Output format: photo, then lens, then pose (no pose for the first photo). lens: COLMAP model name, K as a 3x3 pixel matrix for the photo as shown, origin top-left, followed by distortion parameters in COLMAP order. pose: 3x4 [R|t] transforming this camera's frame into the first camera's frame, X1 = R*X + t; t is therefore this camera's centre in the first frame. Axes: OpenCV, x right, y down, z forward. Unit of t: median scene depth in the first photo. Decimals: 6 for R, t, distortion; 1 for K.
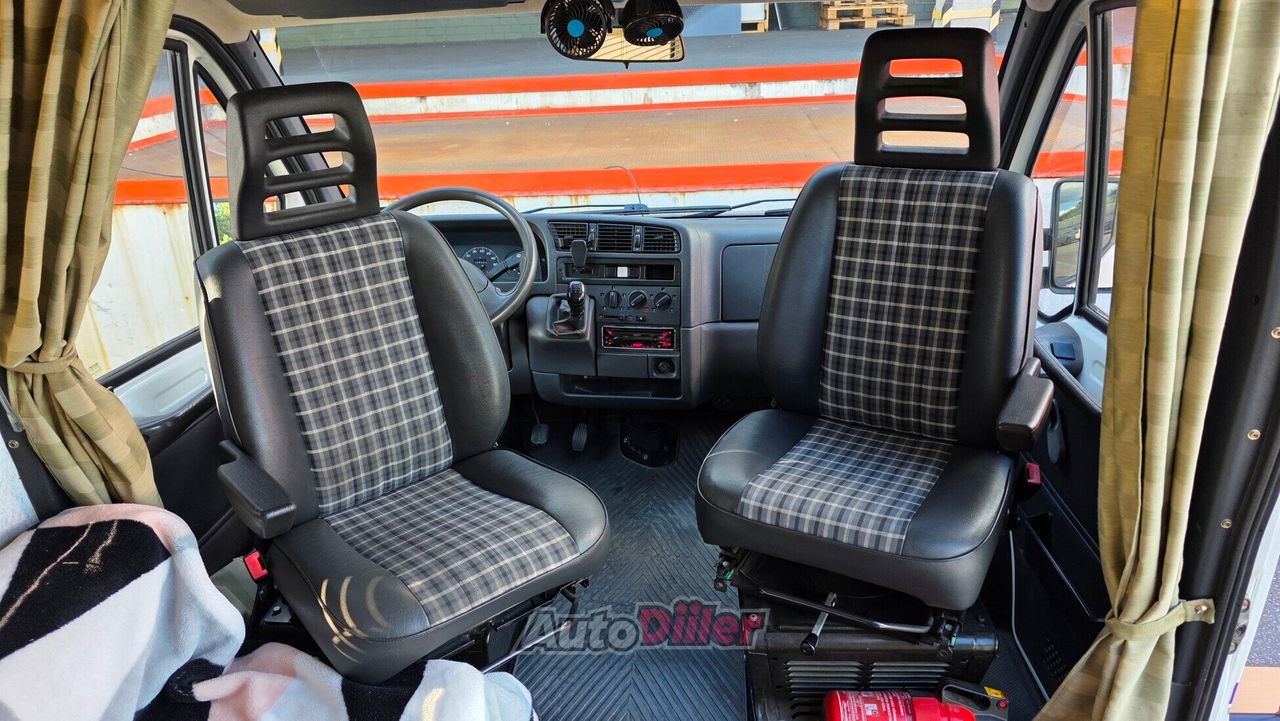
lens RADIAL K [[864.9, 0, 642.4], [0, 864.9, 366.7], [0, 0, 1]] dist [0.034039, -0.030207]
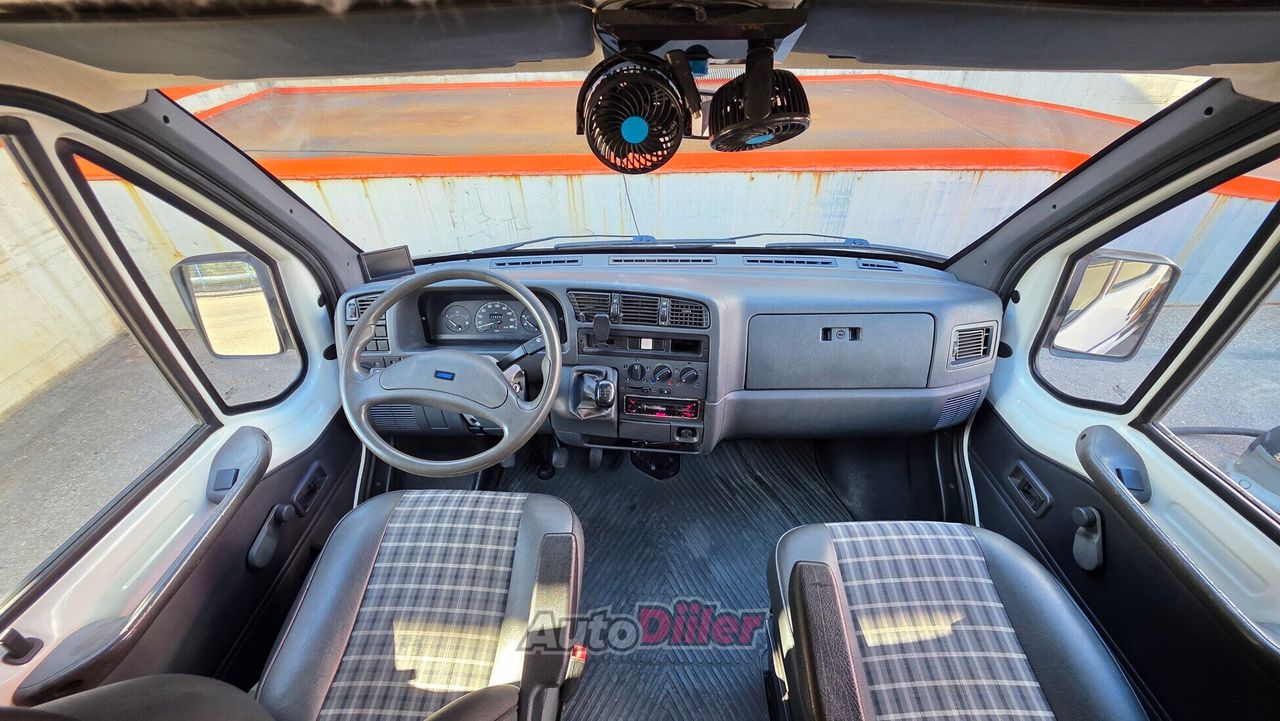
lens RADIAL K [[508.0, 0, 630.5], [0, 508.0, 352.5], [0, 0, 1]] dist [-0.002389, -0.000041]
pose [[0.998030, -0.013310, 0.061303, -0.076004], [-0.001631, 0.971396, 0.237460, -0.235107], [-0.062710, -0.237092, 0.969461, 0.453029]]
